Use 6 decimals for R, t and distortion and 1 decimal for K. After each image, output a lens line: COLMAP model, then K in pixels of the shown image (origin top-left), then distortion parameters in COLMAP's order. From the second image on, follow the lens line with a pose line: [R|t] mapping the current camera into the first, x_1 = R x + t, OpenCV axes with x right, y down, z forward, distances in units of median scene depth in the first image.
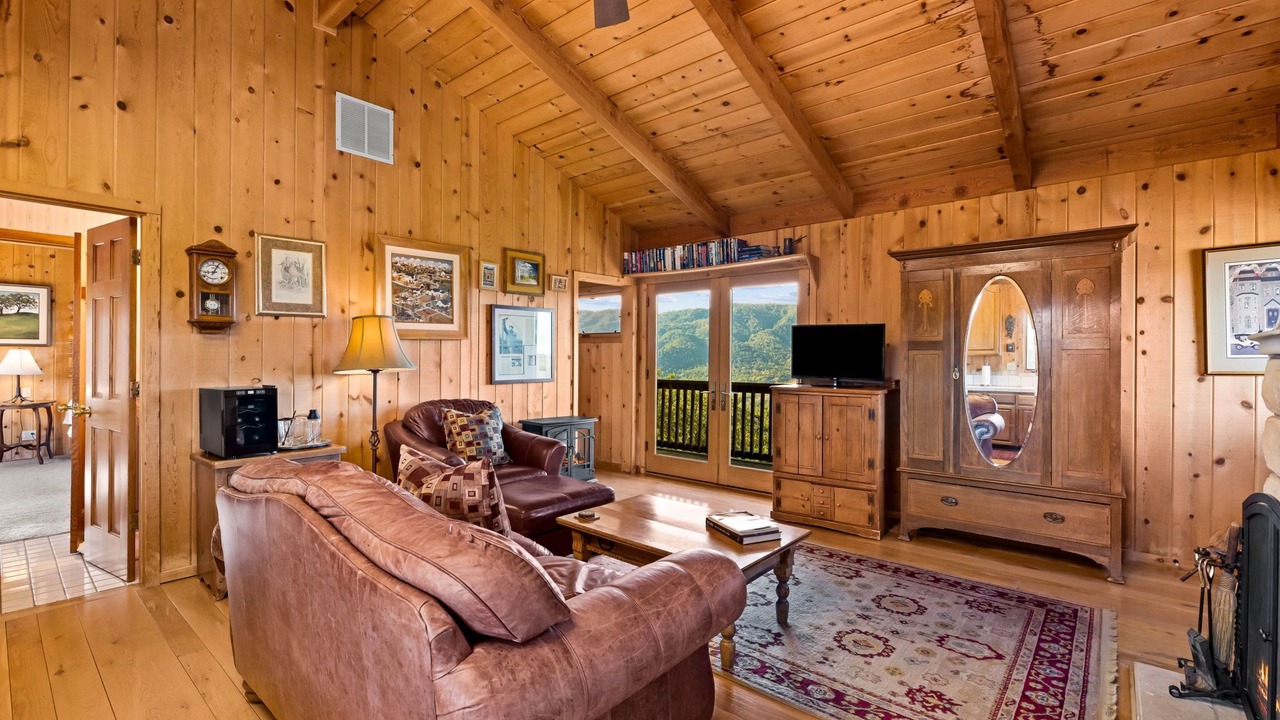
lens RADIAL K [[560.4, 0, 648.7], [0, 560.4, 359.1], [0, 0, 1]] dist [-0.001638, -0.000062]
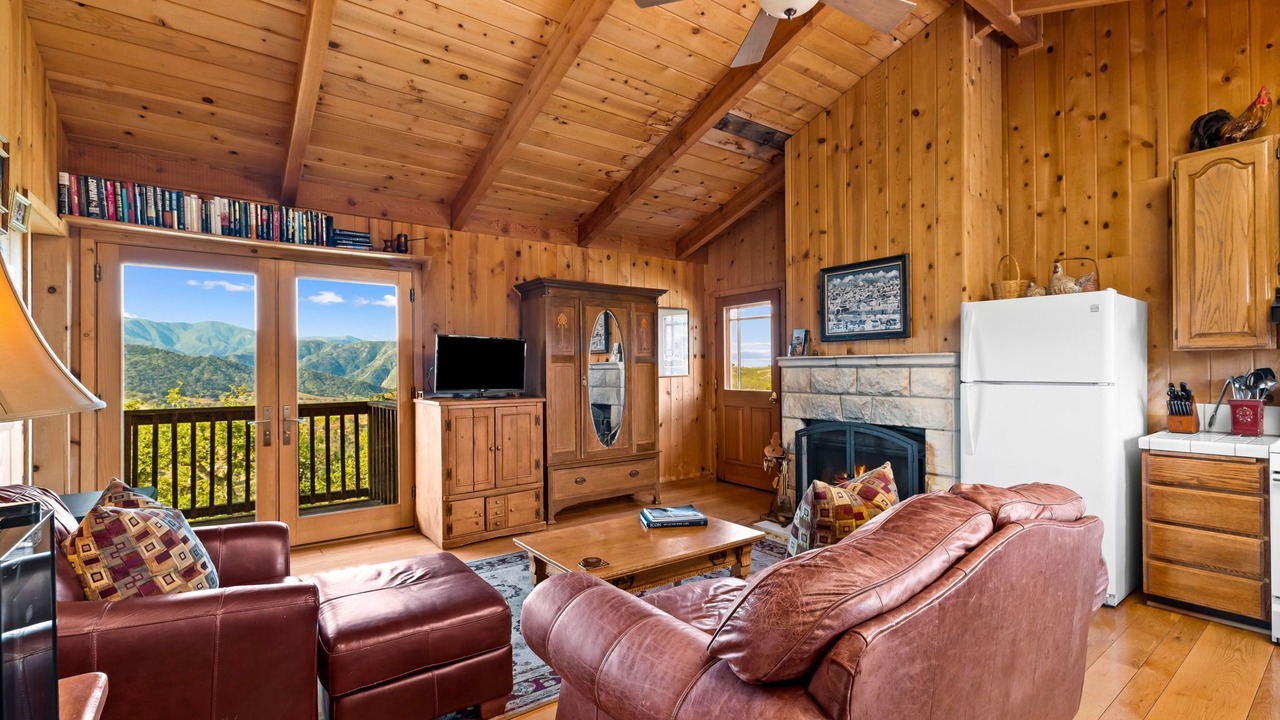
lens RADIAL K [[563.1, 0, 643.0], [0, 563.1, 367.1], [0, 0, 1]] dist [-0.002034, -0.000190]
pose [[0.227381, -0.003510, 0.973799, -0.557459], [0.008711, 0.999961, 0.001571, -0.005798], [-0.973767, 0.008125, 0.227403, 0.460500]]
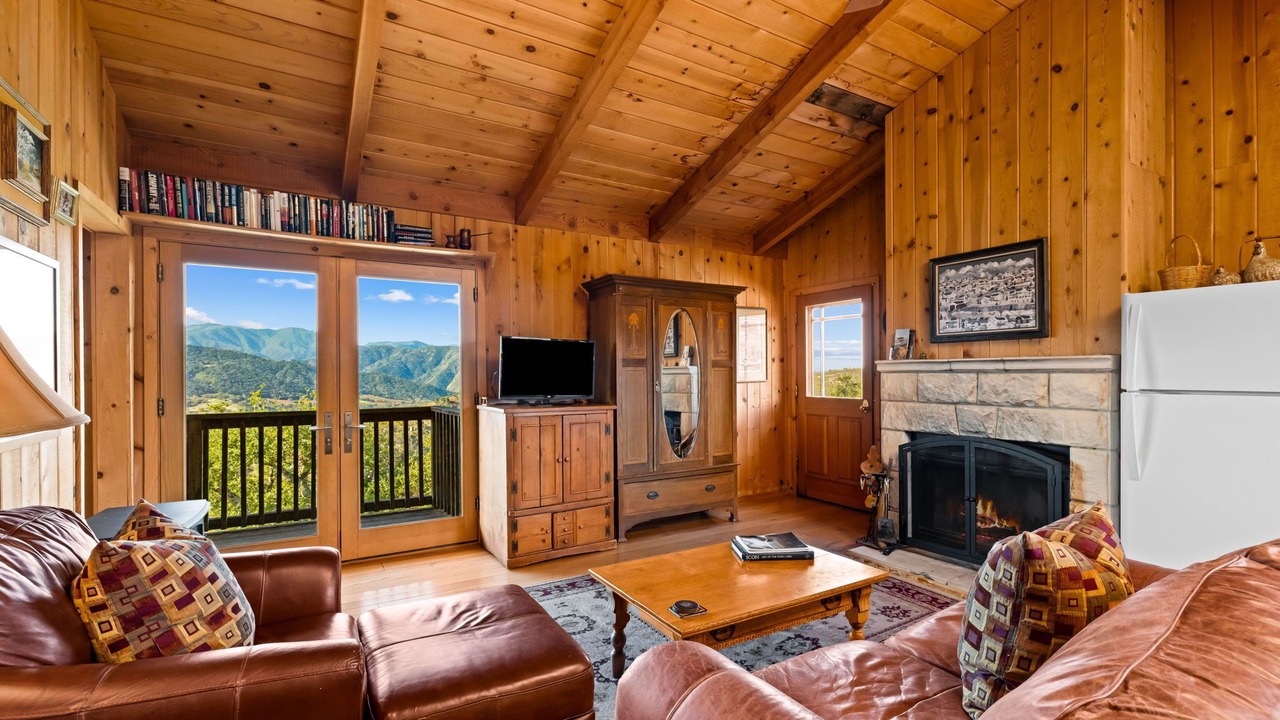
lens RADIAL K [[565.2, 0, 644.8], [0, 565.2, 376.5], [0, 0, 1]] dist [-0.002585, -0.000406]
pose [[0.321101, -0.011092, 0.946980, -0.481194], [0.006818, 0.999933, 0.009400, -0.006064], [-0.947021, 0.003439, 0.321155, 0.515679]]
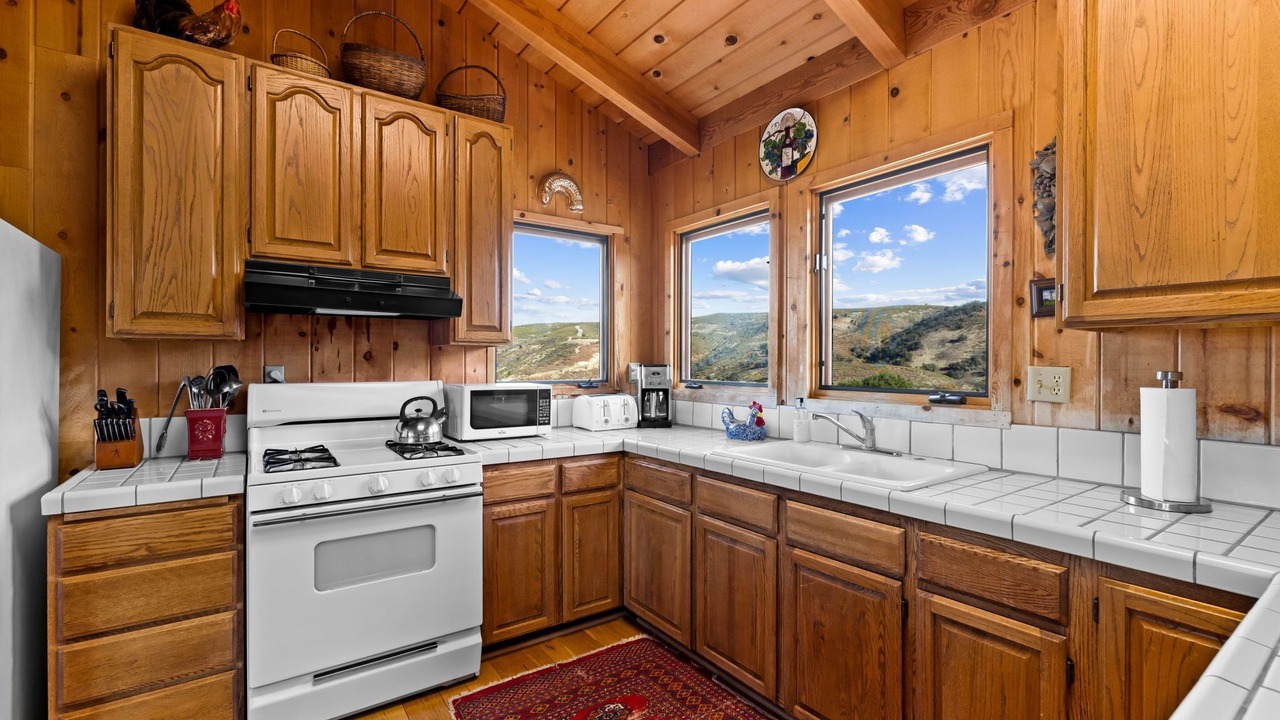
lens RADIAL K [[556.3, 0, 640.0], [0, 556.3, 360.0], [0, 0, 1]] dist [-0.001219, 0.000217]
pose [[-0.966647, -0.004775, 0.256068, -0.244211], [-0.004818, 0.999988, 0.000457, -0.004029], [-0.256067, -0.000792, -0.966659, 0.290711]]
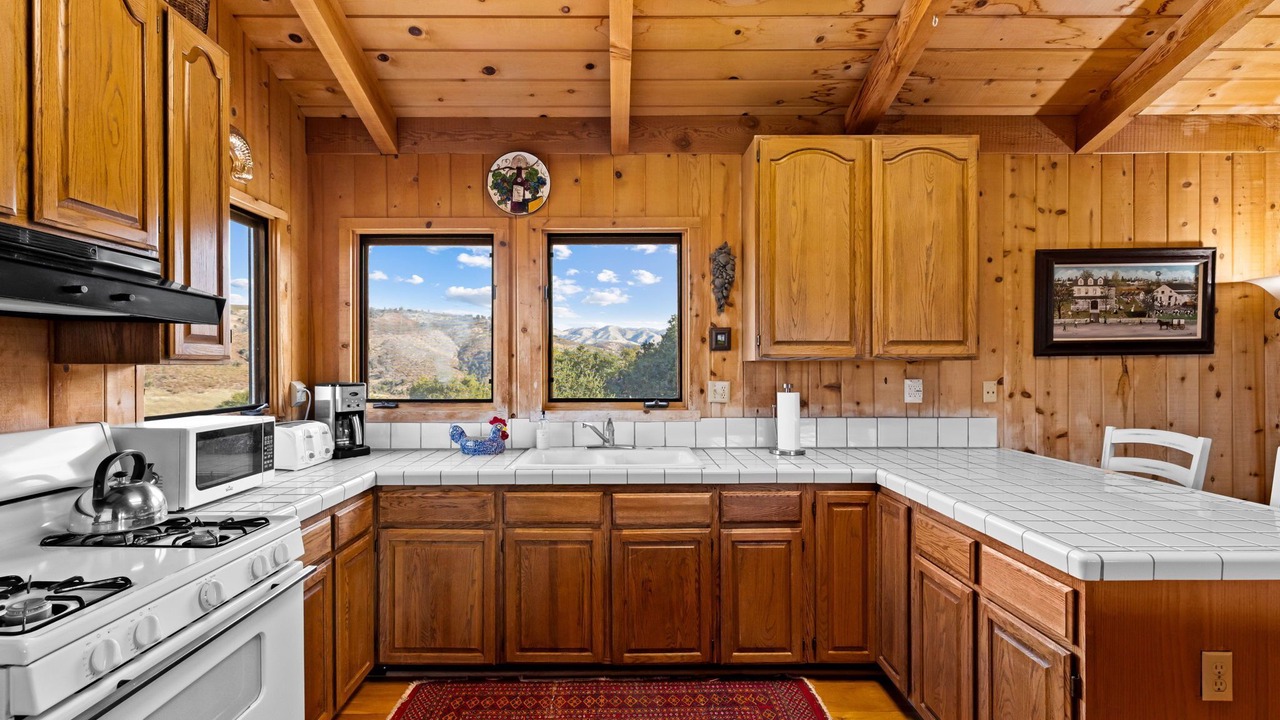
lens RADIAL K [[566.4, 0, 613.3], [0, 566.4, 363.7], [0, 0, 1]] dist [-0.002610, -0.000061]
pose [[-0.768278, -0.003840, -0.640104, 0.081621], [-0.002272, 0.999992, -0.003271, -0.017814], [0.640112, -0.001059, -0.768281, 0.264197]]
